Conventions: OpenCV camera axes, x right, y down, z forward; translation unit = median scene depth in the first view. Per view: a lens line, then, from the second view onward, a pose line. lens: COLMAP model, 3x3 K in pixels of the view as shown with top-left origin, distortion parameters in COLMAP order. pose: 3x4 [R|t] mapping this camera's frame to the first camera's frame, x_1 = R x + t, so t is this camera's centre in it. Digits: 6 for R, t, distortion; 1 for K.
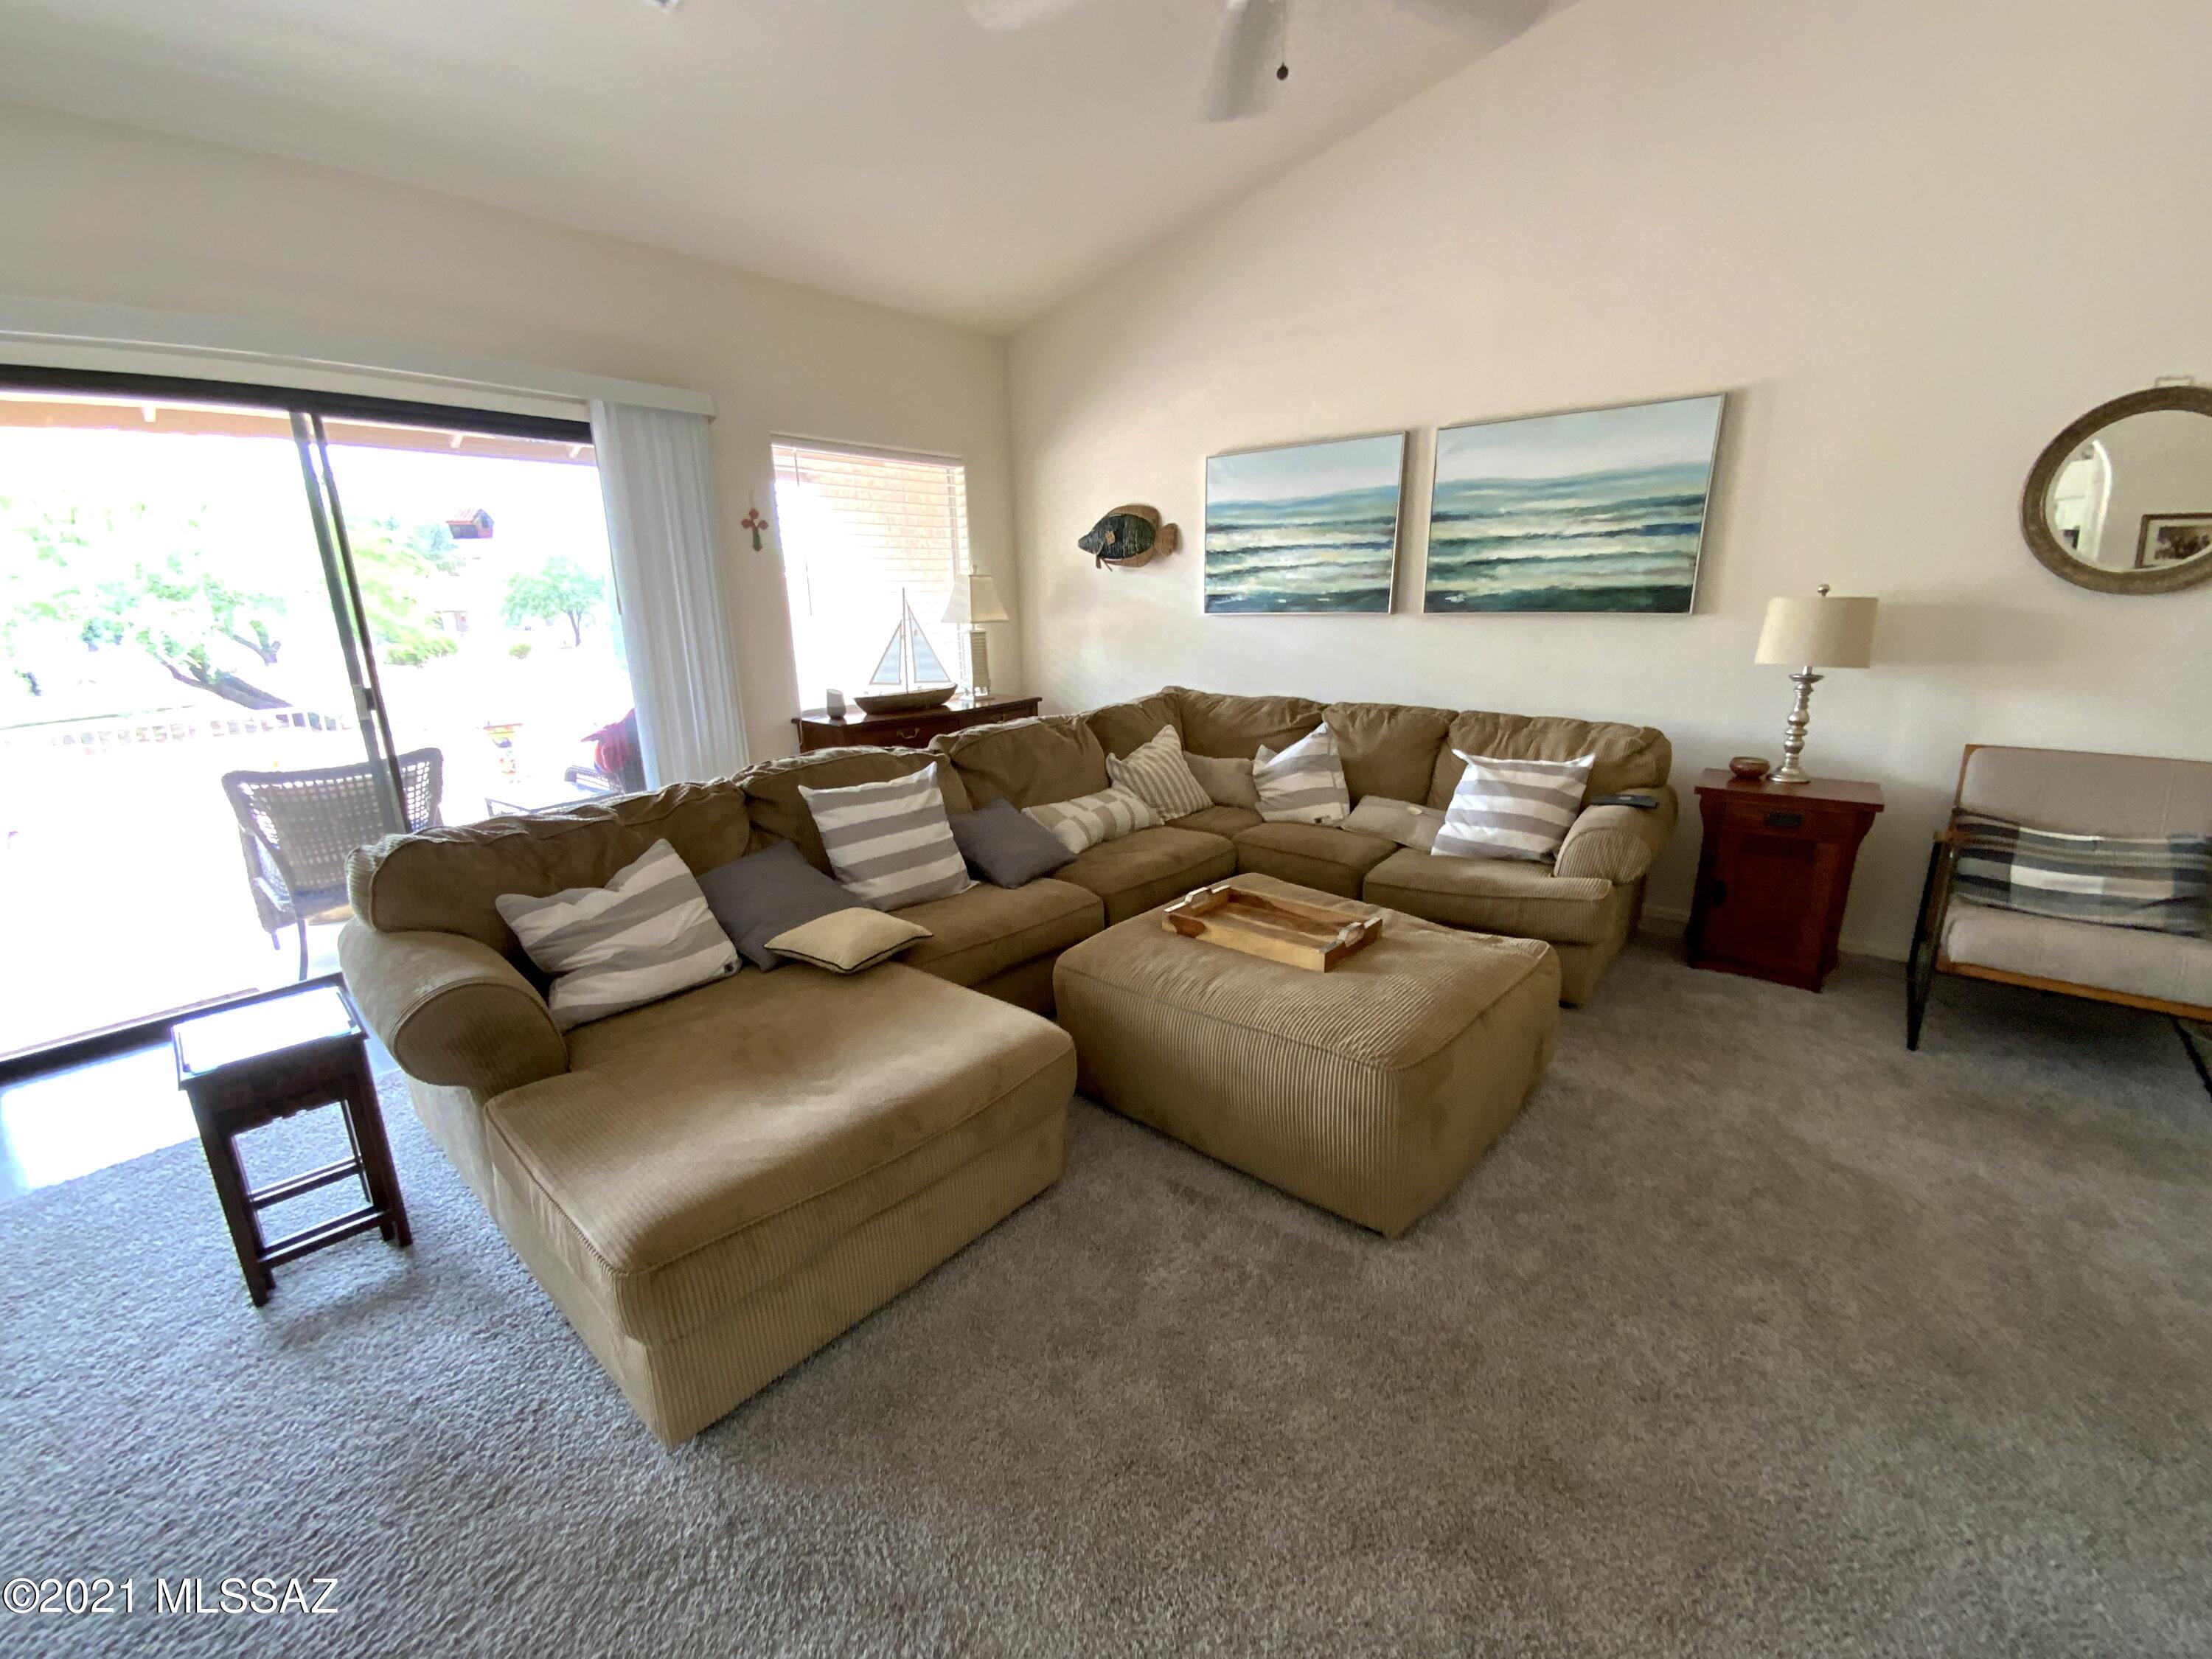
lens RADIAL K [[882.6, 0, 1106.0], [0, 882.6, 829.5], [0, 0, 1]] dist [-0.001528, -0.000217]
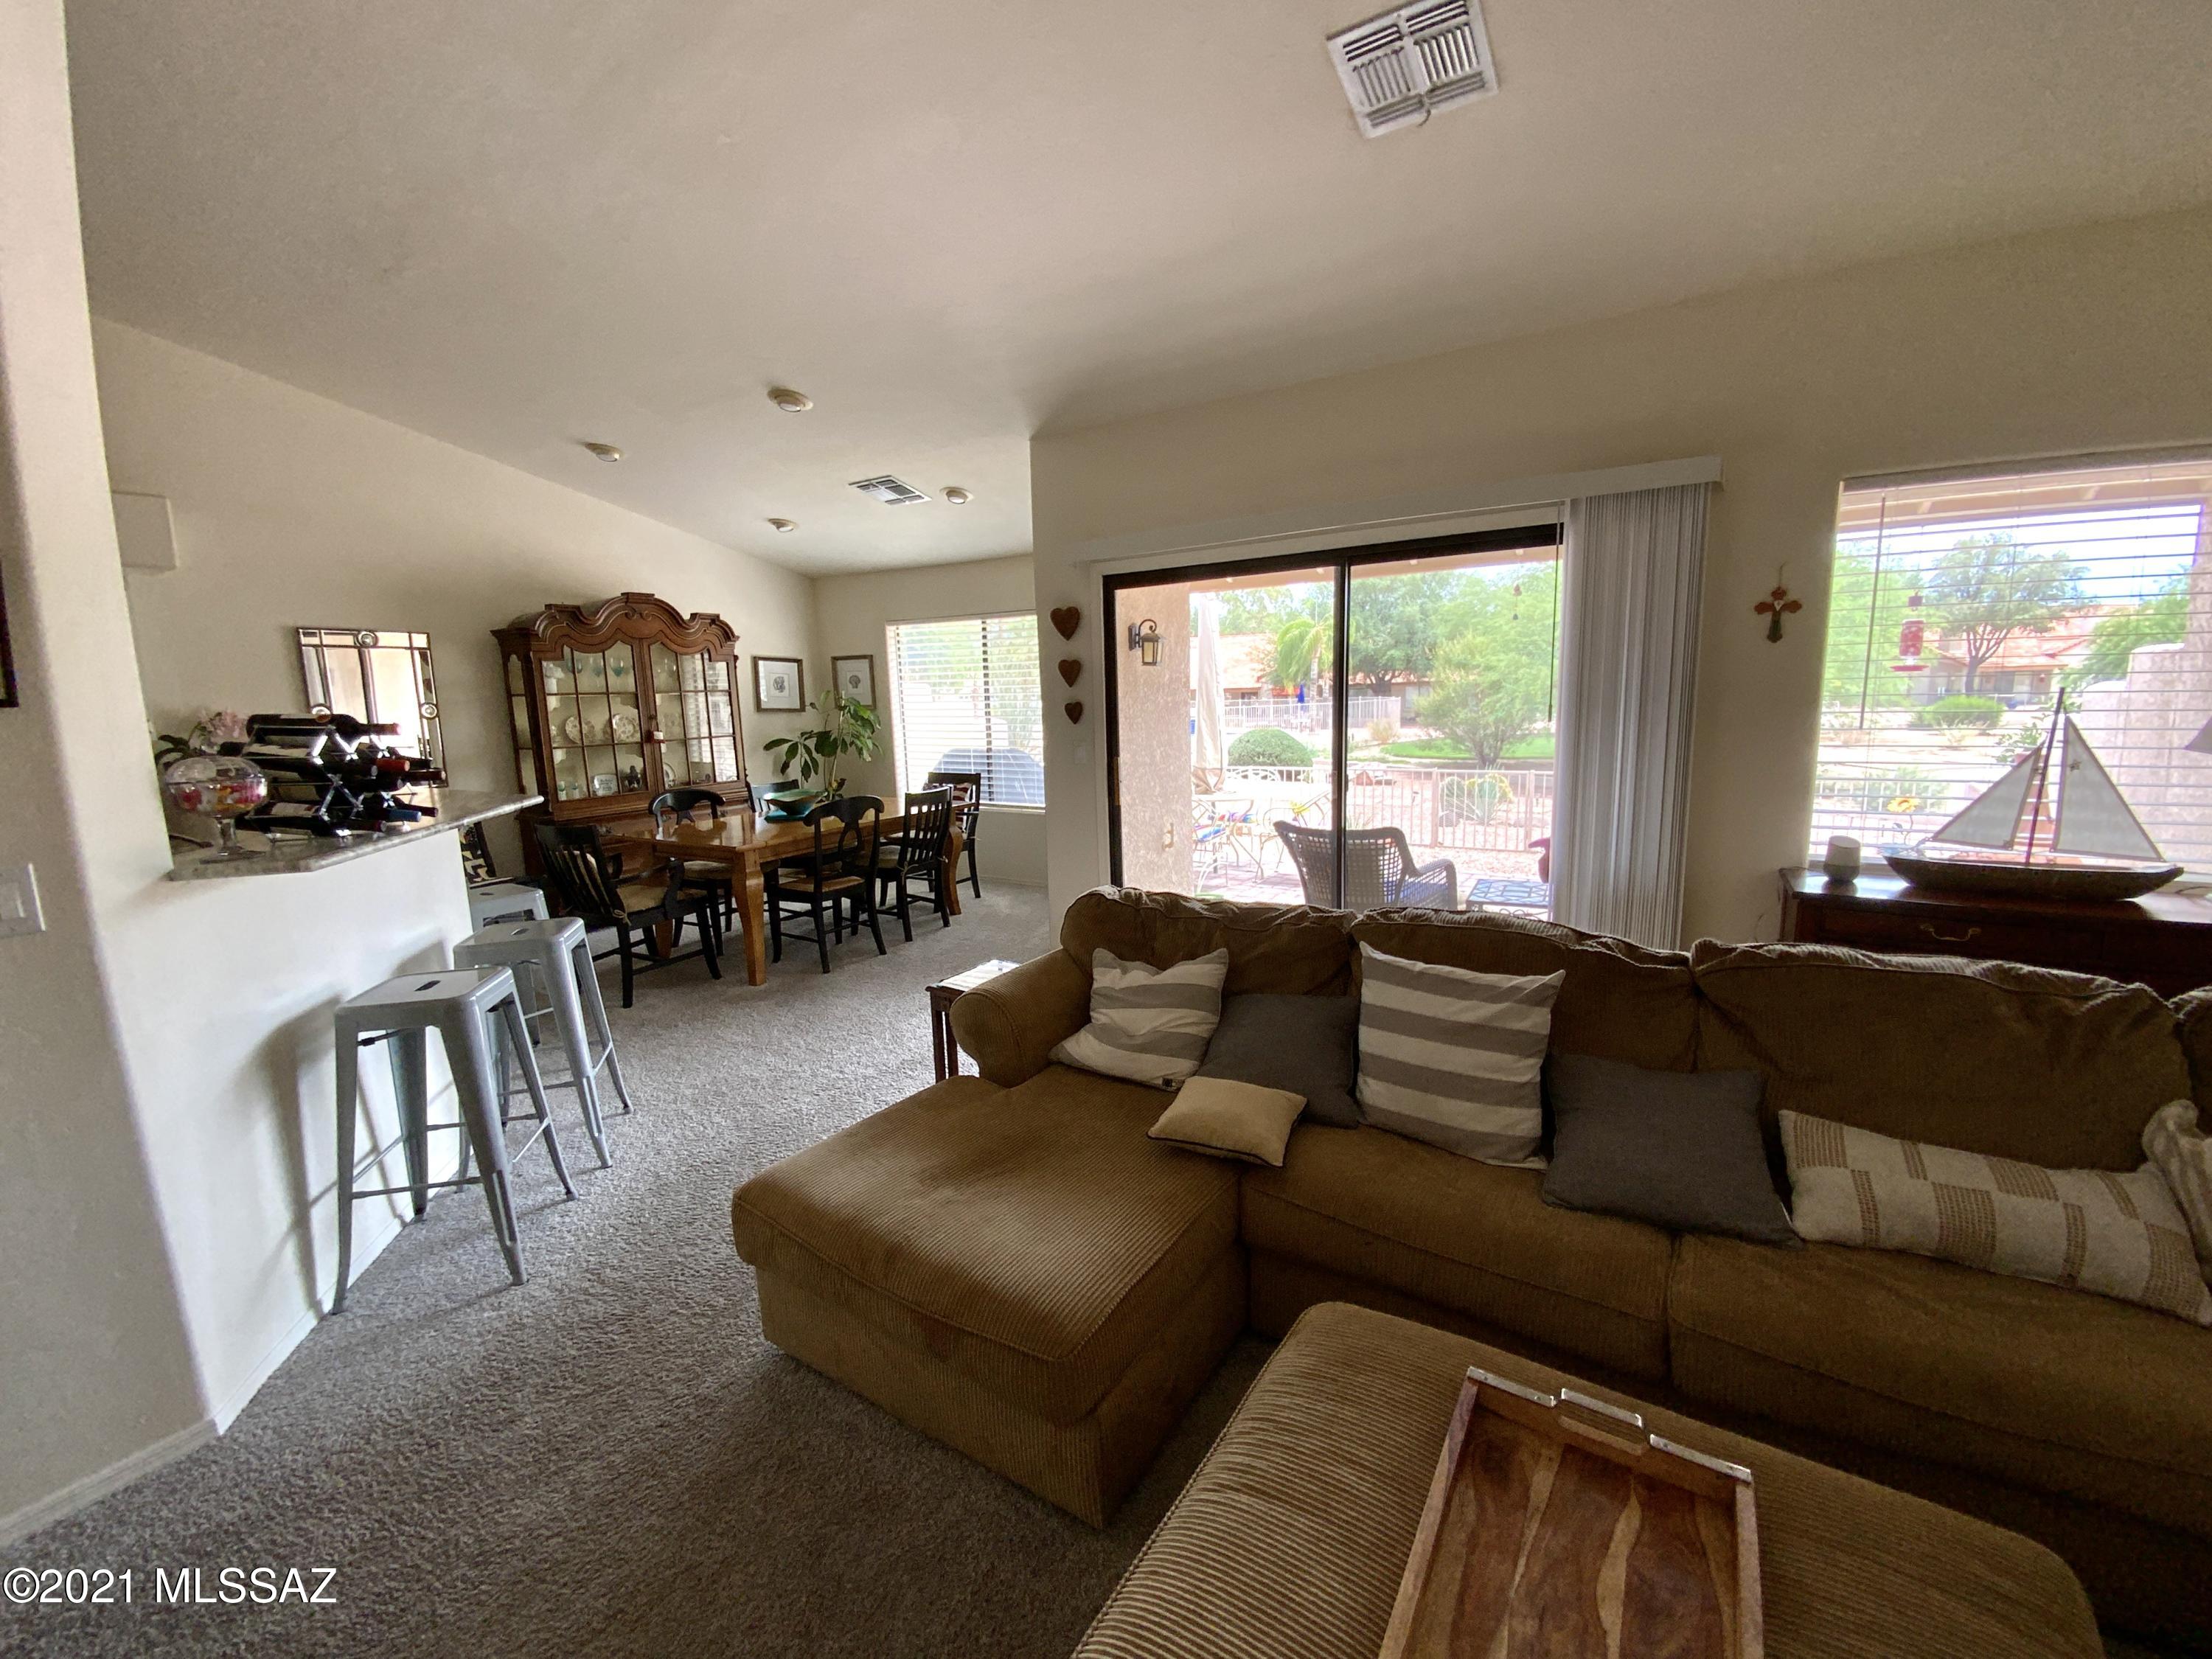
lens RADIAL K [[882.6, 0, 1106.0], [0, 882.6, 829.5], [0, 0, 1]] dist [-0.001528, -0.000217]
pose [[0.150128, 0.167576, -0.974361, 0.340684], [-0.229983, 0.964415, 0.130430, -0.162193], [0.961545, 0.204506, 0.183326, 0.438877]]
